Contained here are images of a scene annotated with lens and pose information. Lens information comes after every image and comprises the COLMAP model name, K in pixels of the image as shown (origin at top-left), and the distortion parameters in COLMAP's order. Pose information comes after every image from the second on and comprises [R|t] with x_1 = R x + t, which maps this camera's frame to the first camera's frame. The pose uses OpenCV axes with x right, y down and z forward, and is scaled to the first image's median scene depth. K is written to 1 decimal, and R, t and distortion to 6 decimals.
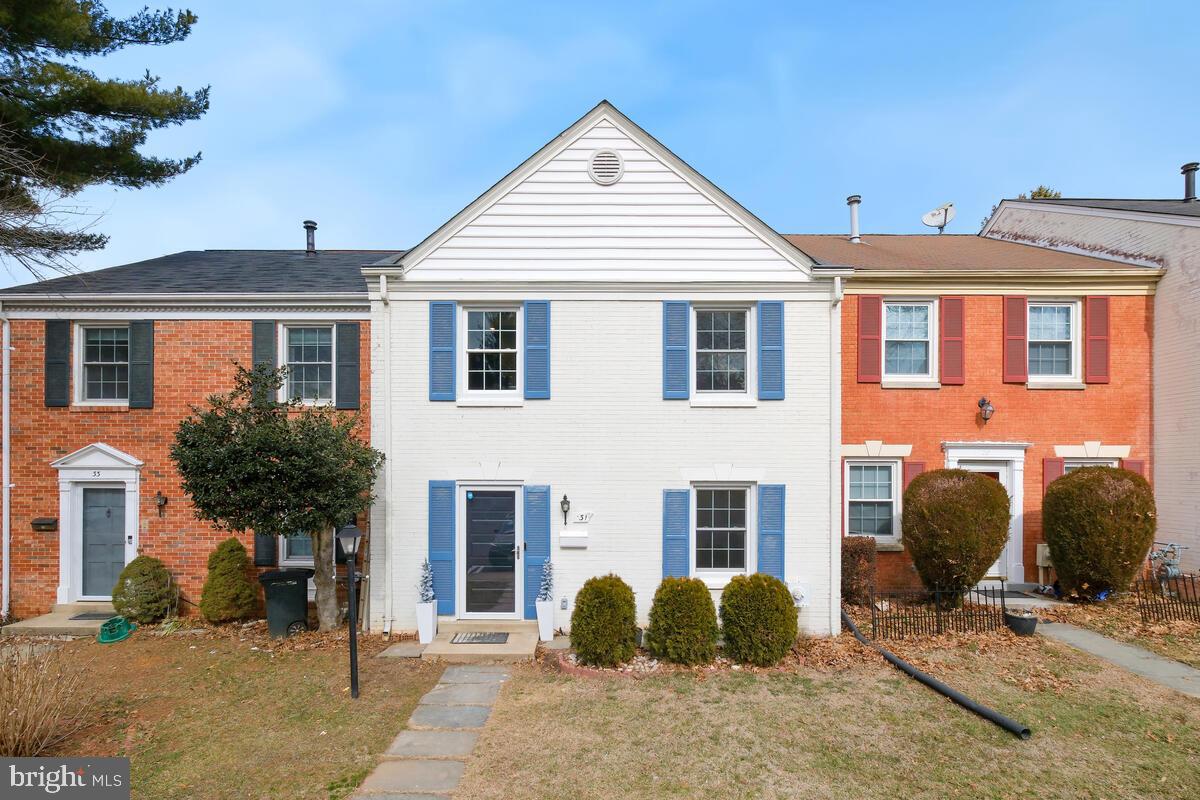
lens RADIAL K [[523.9, 0, 620.0], [0, 523.9, 437.1], [0, 0, 1]] dist [-0.003828, -0.000317]
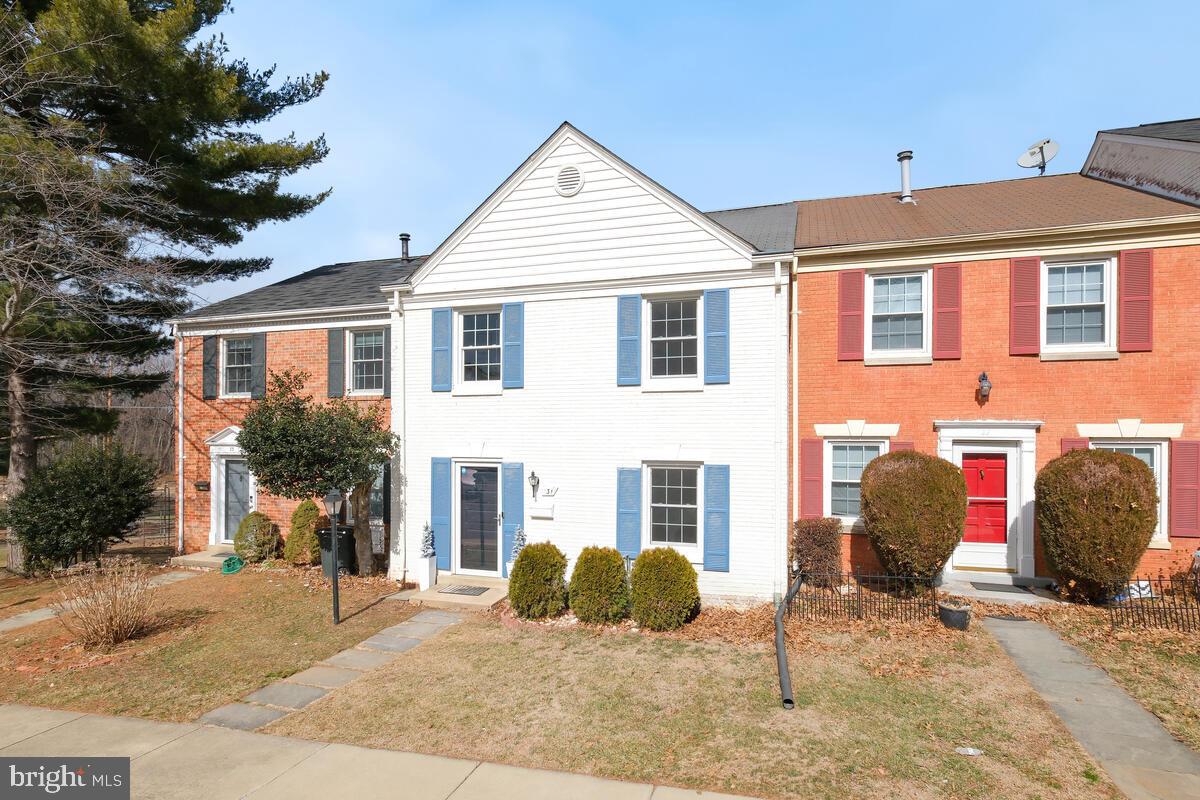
lens RADIAL K [[523.9, 0, 597.2], [0, 523.9, 405.5], [0, 0, 1]] dist [-0.003828, -0.000317]
pose [[0.965892, -0.015686, -0.258469, 0.302720], [0.013890, 0.999865, -0.008775, -0.020053], [0.258572, 0.004885, 0.965980, -0.067530]]
